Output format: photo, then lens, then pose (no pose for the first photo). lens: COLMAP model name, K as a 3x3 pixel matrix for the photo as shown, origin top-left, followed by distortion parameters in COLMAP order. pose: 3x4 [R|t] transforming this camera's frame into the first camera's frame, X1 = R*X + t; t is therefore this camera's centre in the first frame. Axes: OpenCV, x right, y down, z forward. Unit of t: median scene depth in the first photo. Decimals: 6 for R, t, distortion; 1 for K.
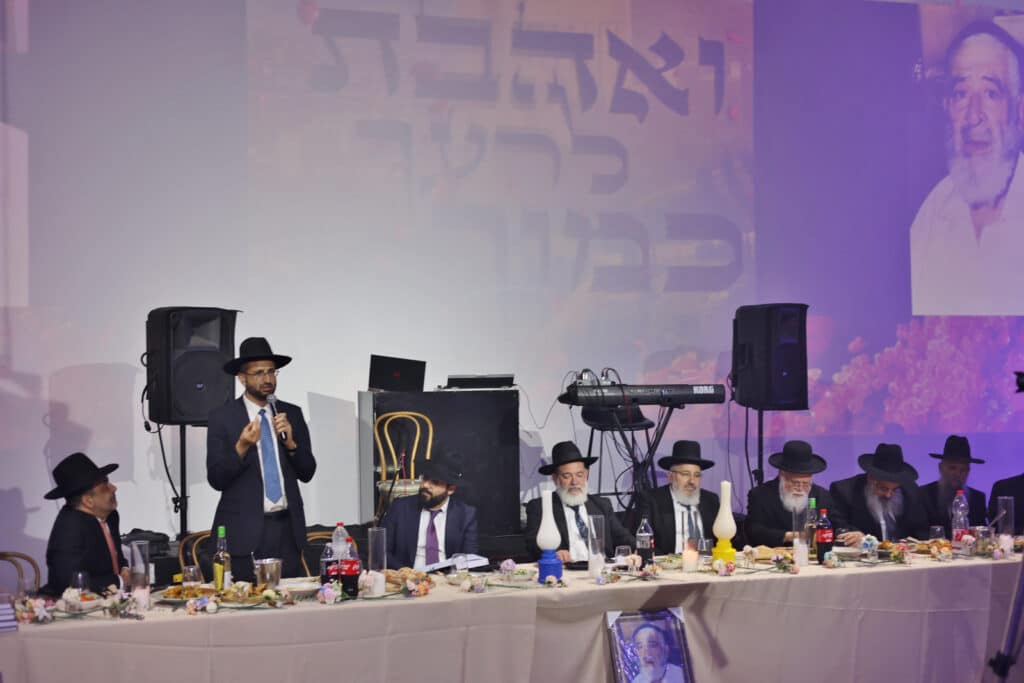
lens RADIAL K [[1455.0, 0, 512.0], [0, 1455.0, 341.5], [0, 0, 1]] dist [0.016712, -0.025688]
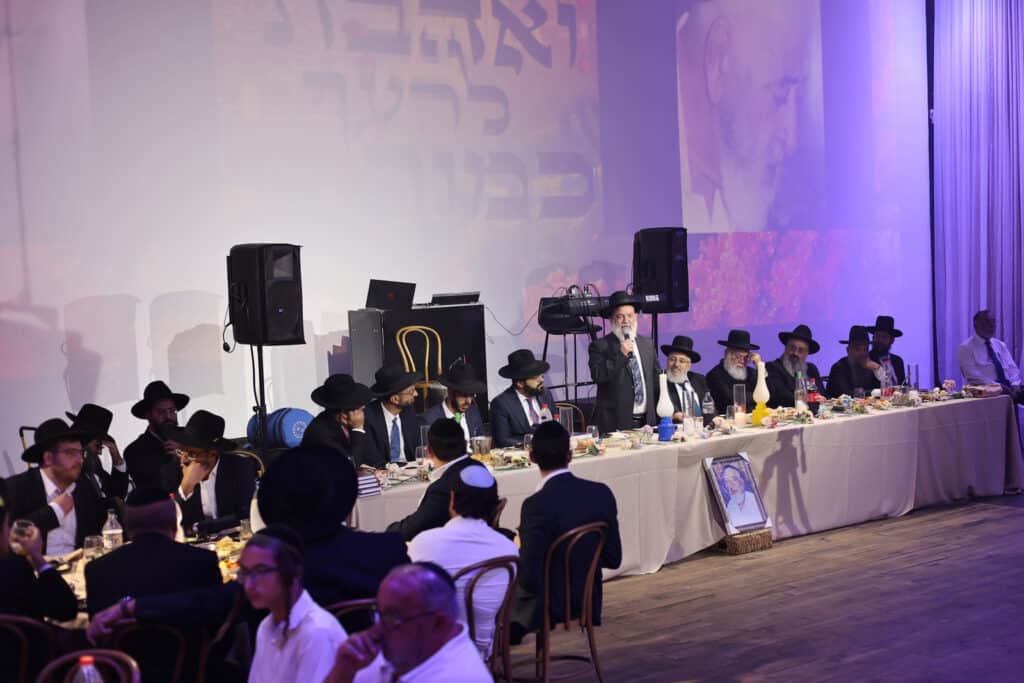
lens RADIAL K [[1574.5, 0, 512.0], [0, 1574.5, 341.5], [0, 0, 1]] dist [0.090036, -0.090164]
pose [[0.934586, -0.046819, 0.352642, -0.382044], [0.026580, 0.997721, 0.062022, -0.014433], [-0.354742, -0.048591, 0.933701, -0.202411]]
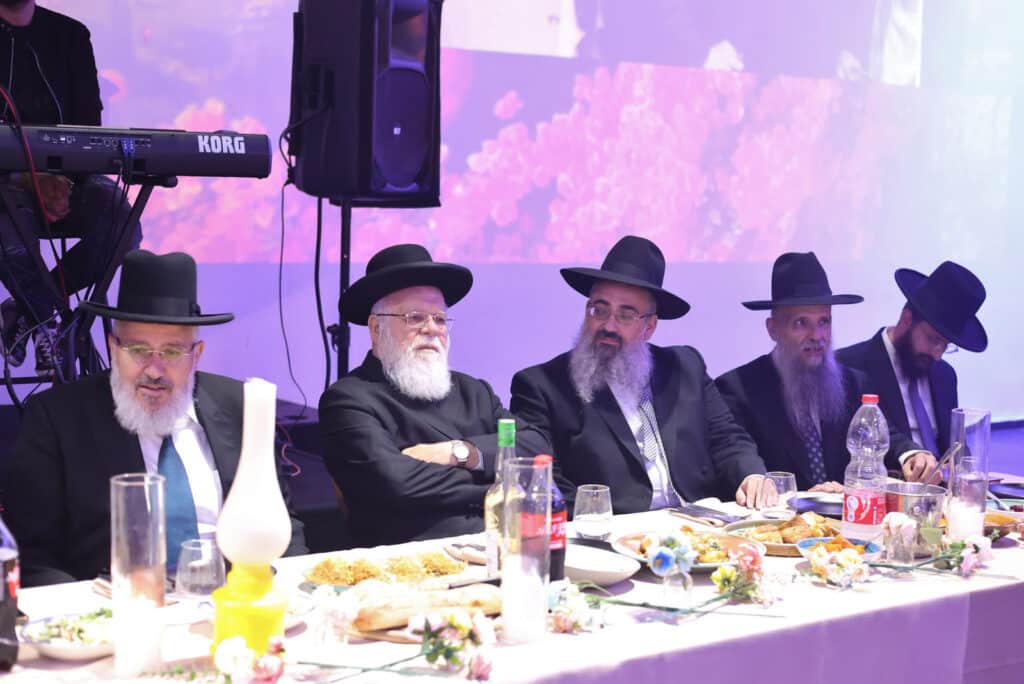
lens RADIAL K [[1574.5, 0, 512.0], [0, 1574.5, 342.0], [0, 0, 1]] dist [0.090036, -0.090164]
pose [[0.958979, 0.002363, 0.283467, 0.065516], [-0.033059, 0.994074, 0.103555, 0.032441], [-0.281543, -0.108678, 0.953374, 0.420881]]
